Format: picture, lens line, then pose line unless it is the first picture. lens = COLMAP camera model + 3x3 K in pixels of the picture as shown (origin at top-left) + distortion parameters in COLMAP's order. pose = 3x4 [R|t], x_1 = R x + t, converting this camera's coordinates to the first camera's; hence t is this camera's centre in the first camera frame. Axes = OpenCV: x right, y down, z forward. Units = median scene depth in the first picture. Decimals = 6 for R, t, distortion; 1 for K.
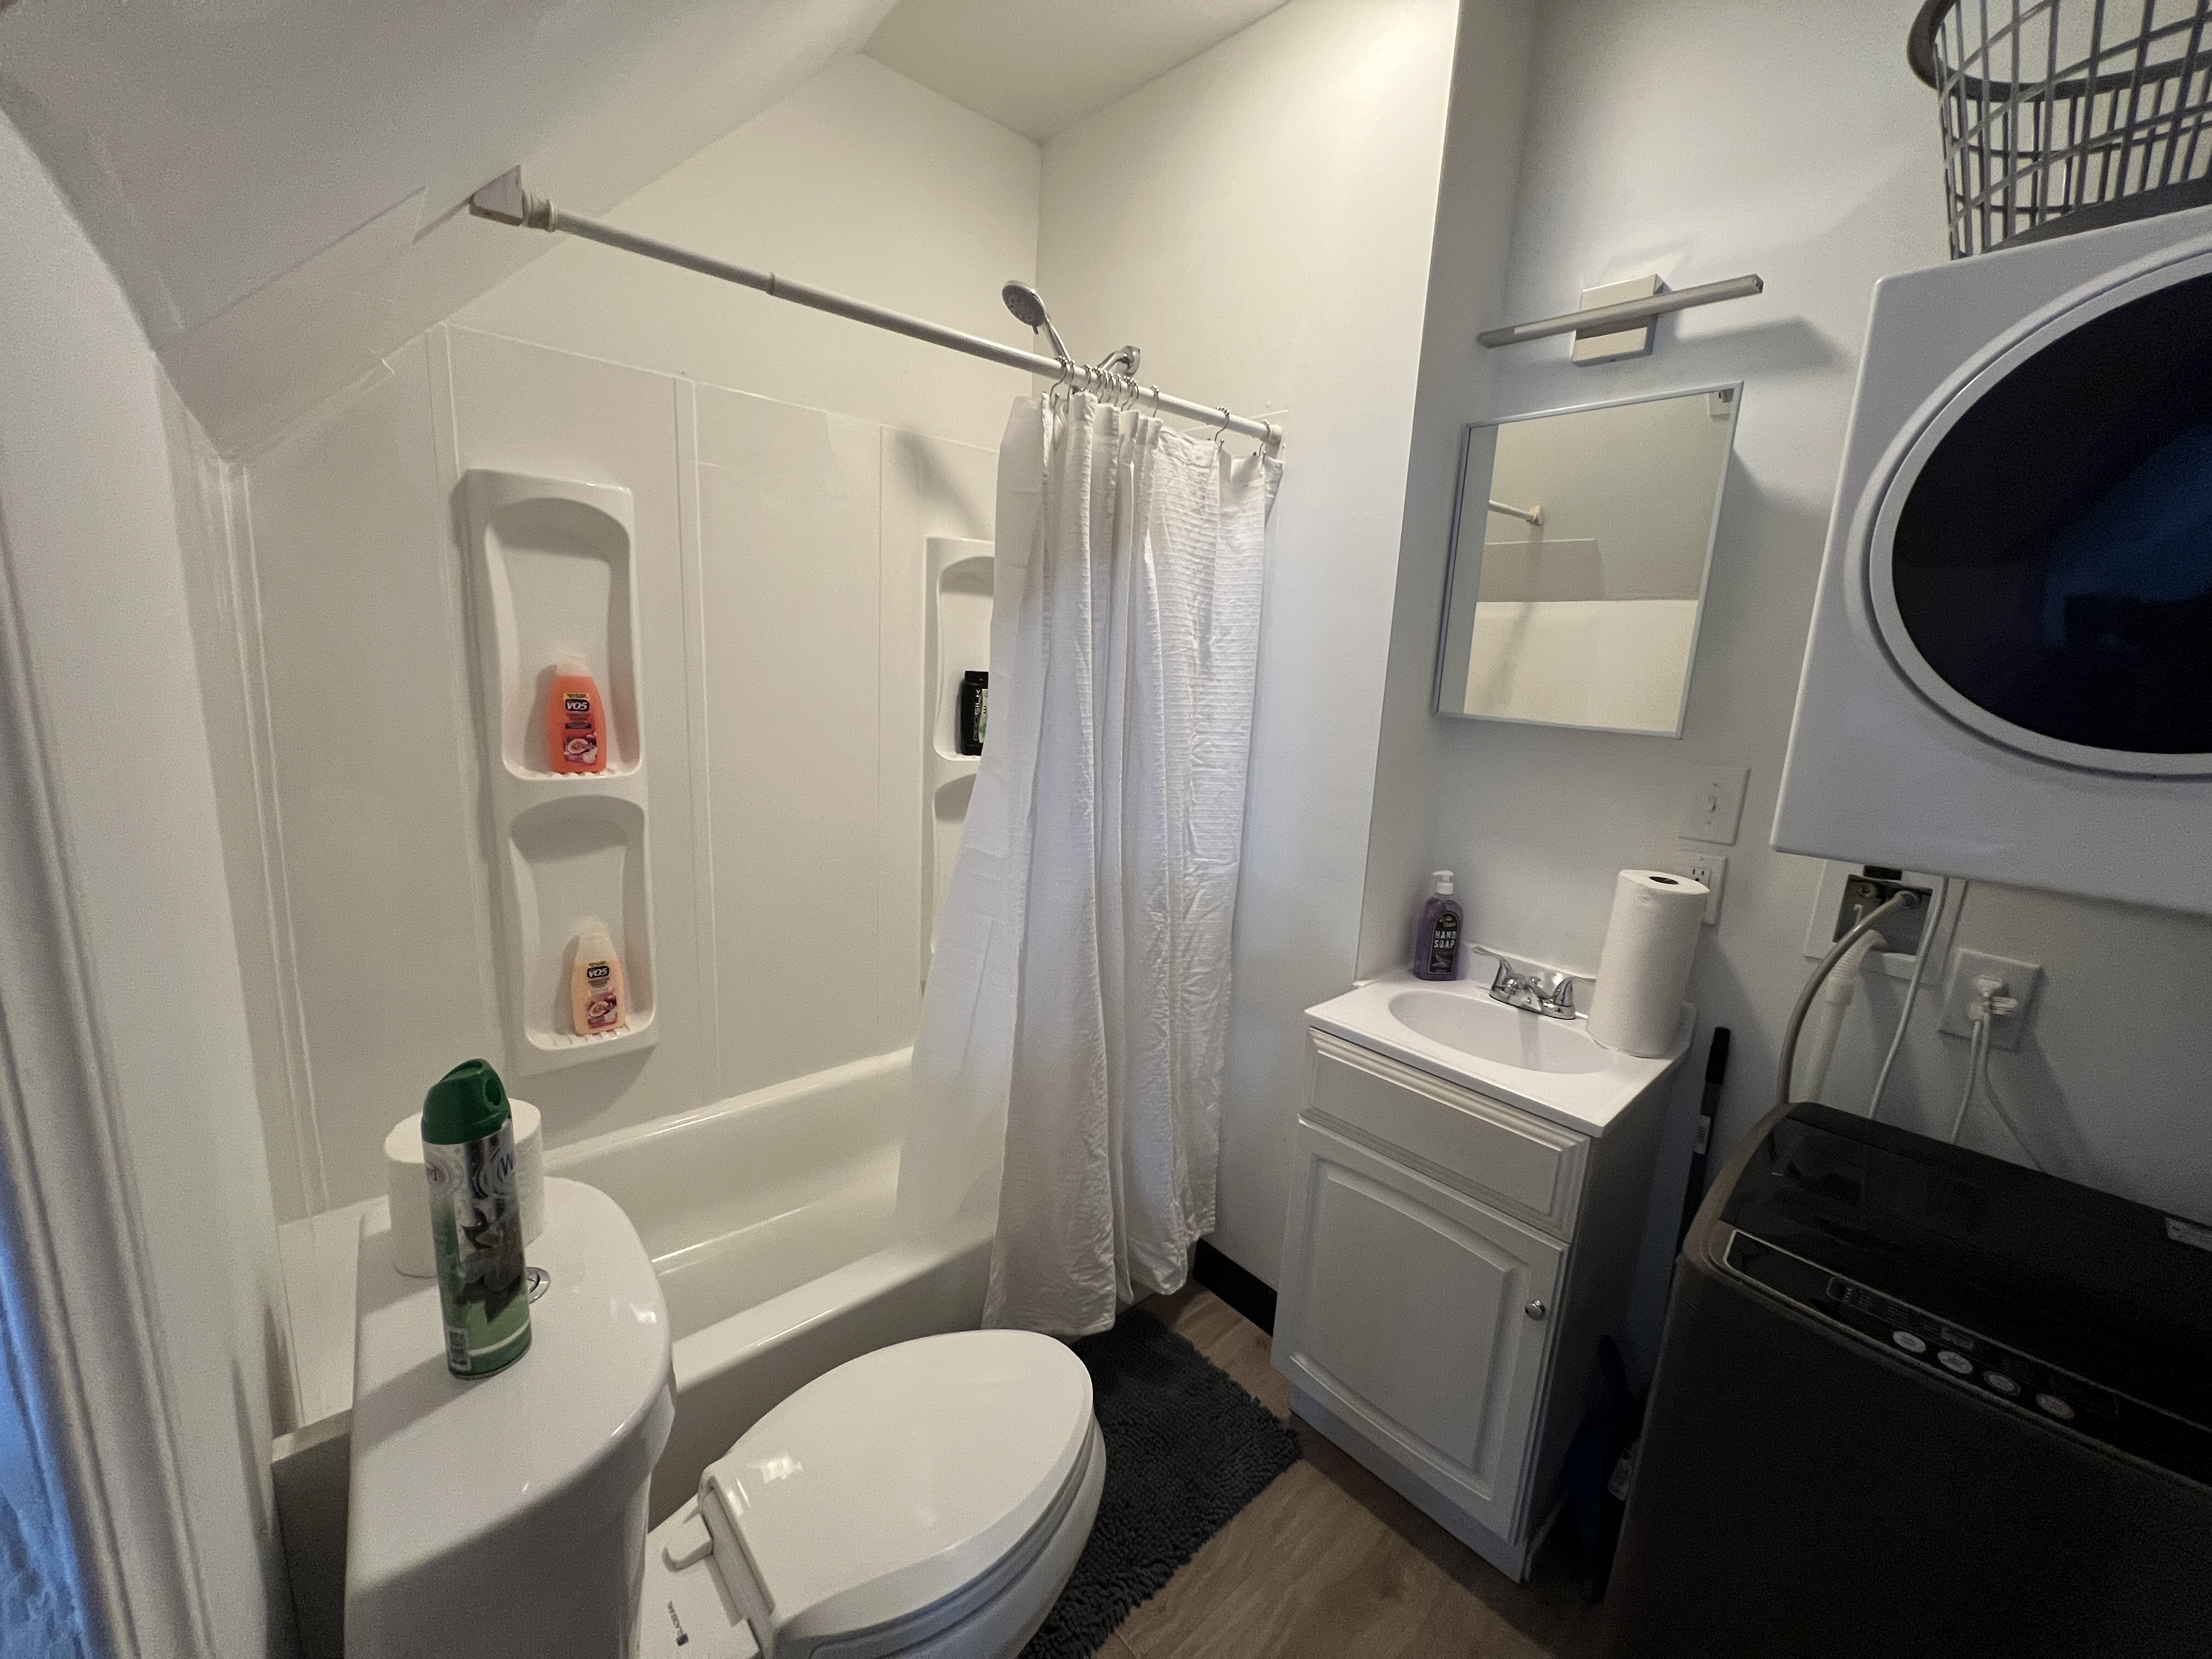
lens RADIAL K [[878.8, 0, 1112.9], [0, 878.8, 837.1], [0, 0, 1]] dist [-0.003281, 0.000047]
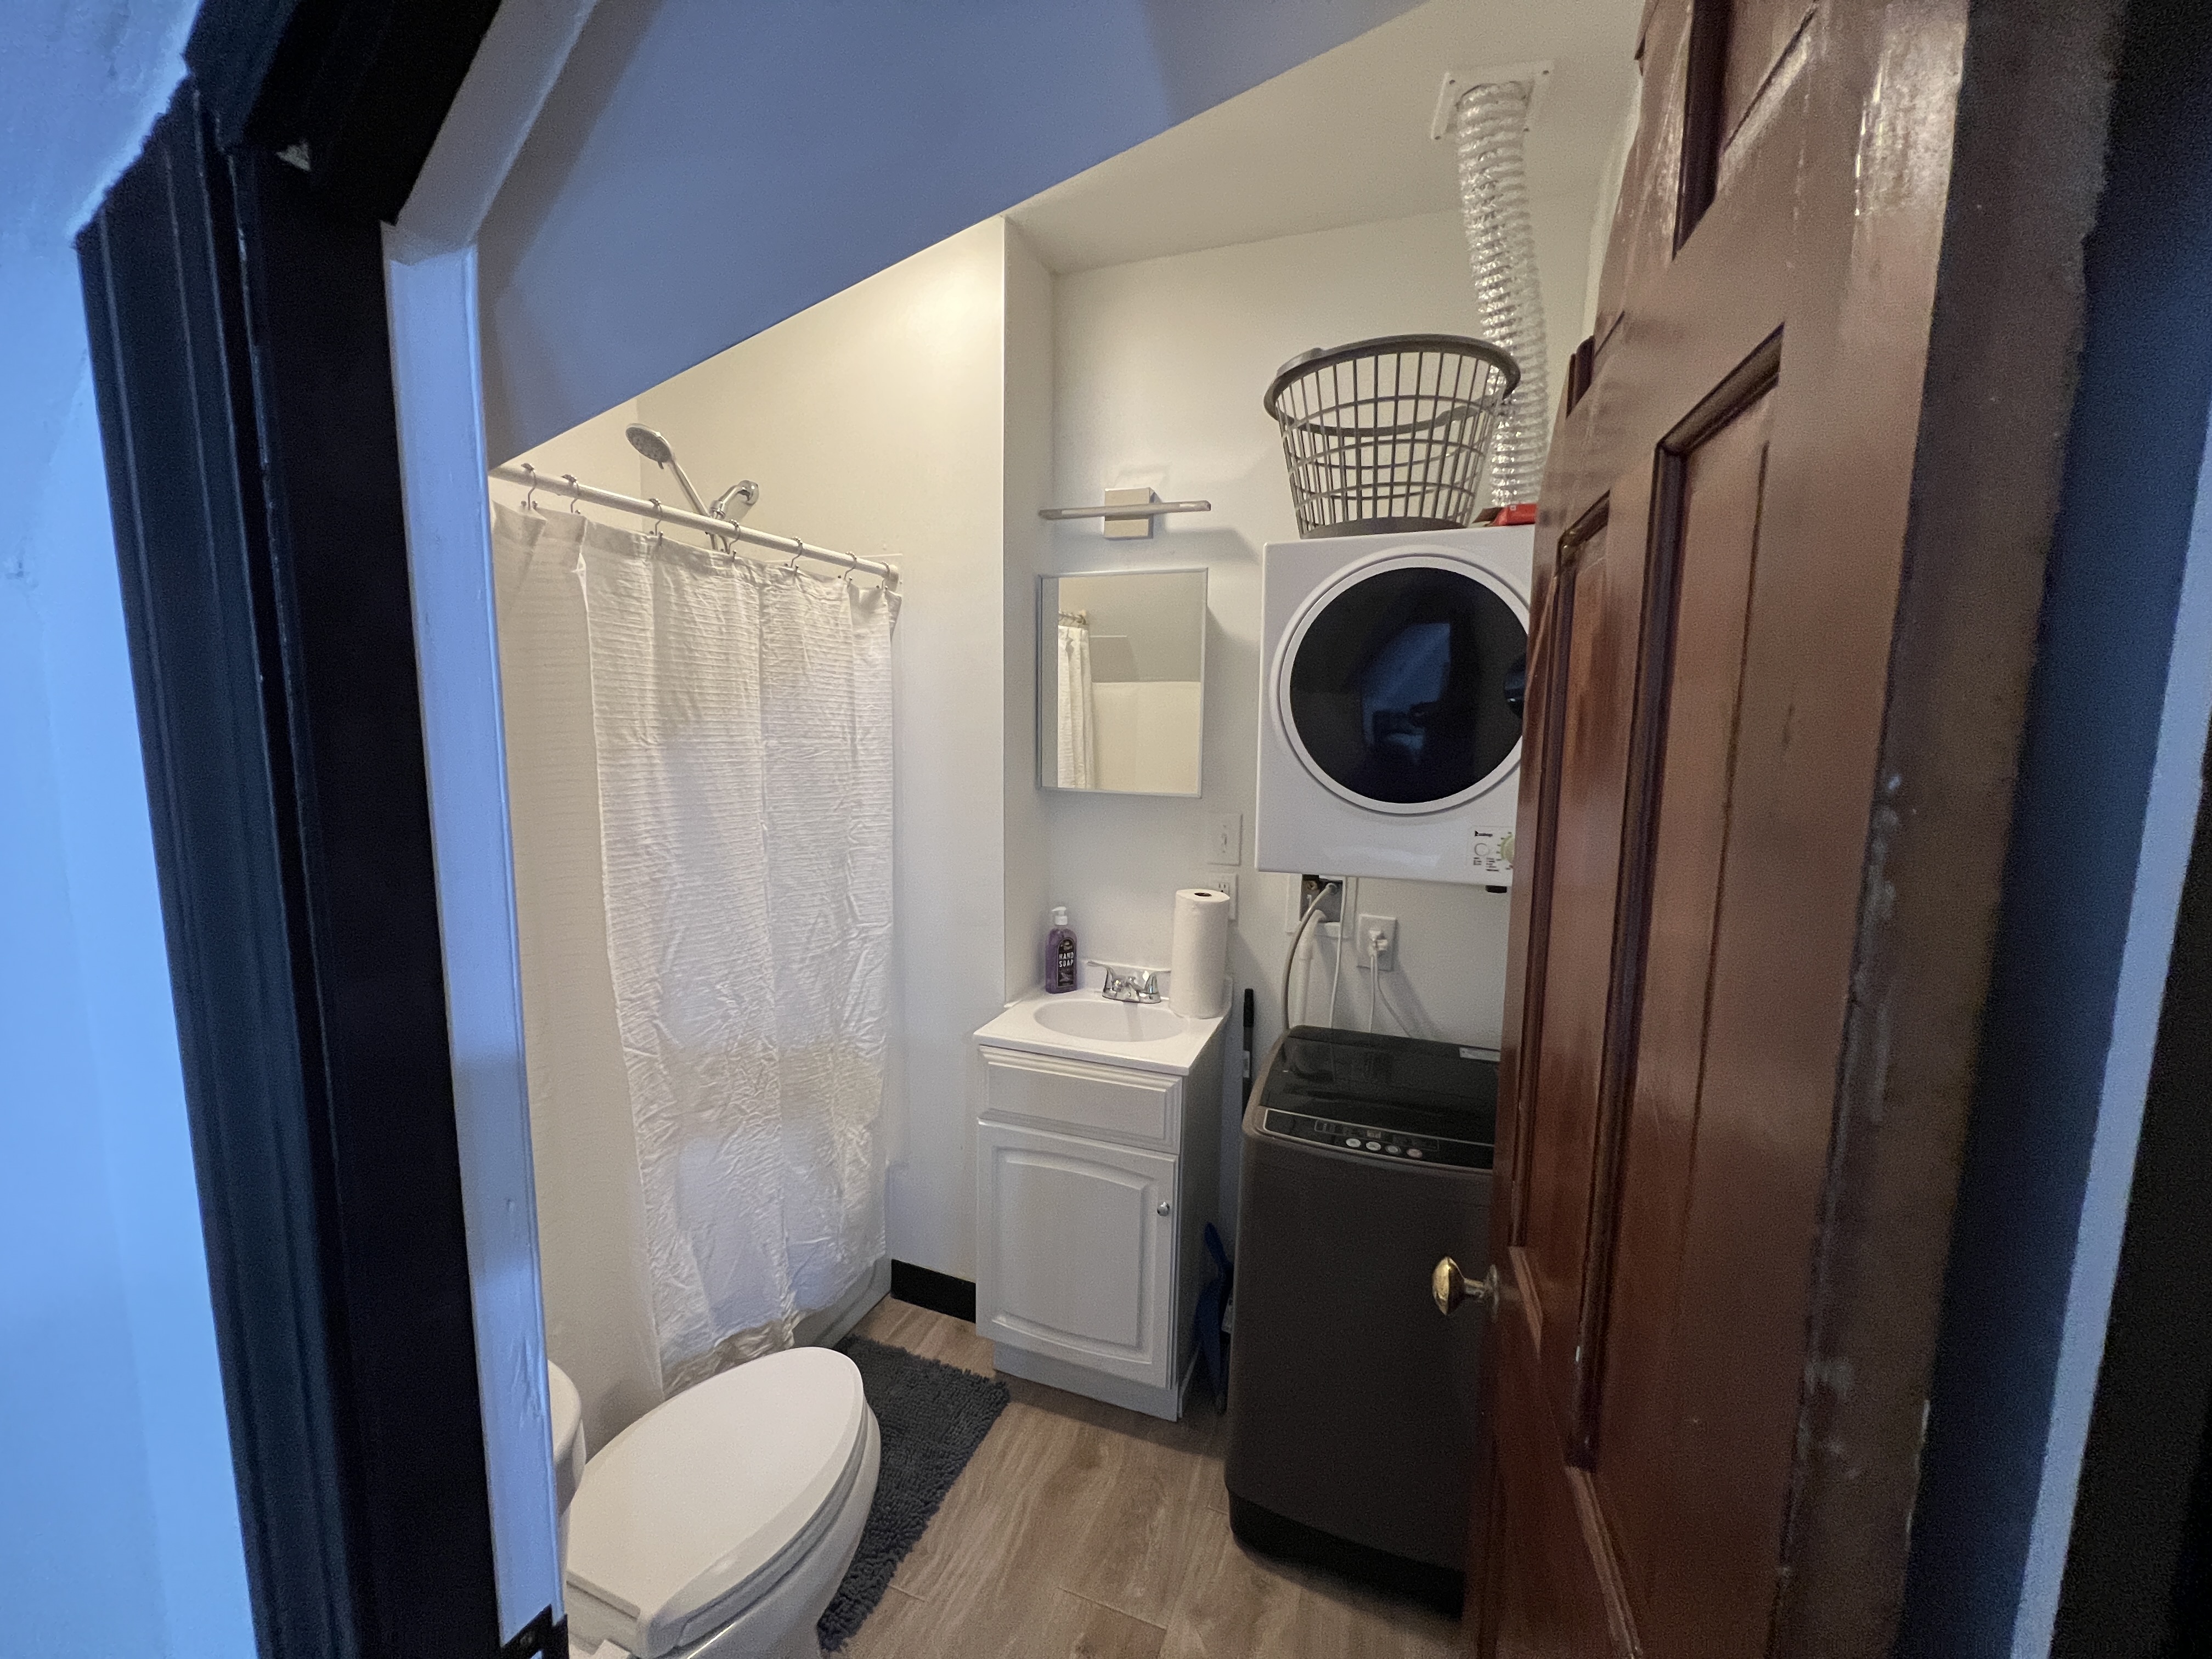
lens RADIAL K [[878.8, 0, 1112.9], [0, 878.8, 837.1], [0, 0, 1]] dist [-0.003281, 0.000047]
pose [[0.888420, -0.095018, 0.449090, -0.143955], [0.118693, 0.992622, -0.024788, -0.025876], [-0.443421, 0.075326, 0.893143, -0.231899]]
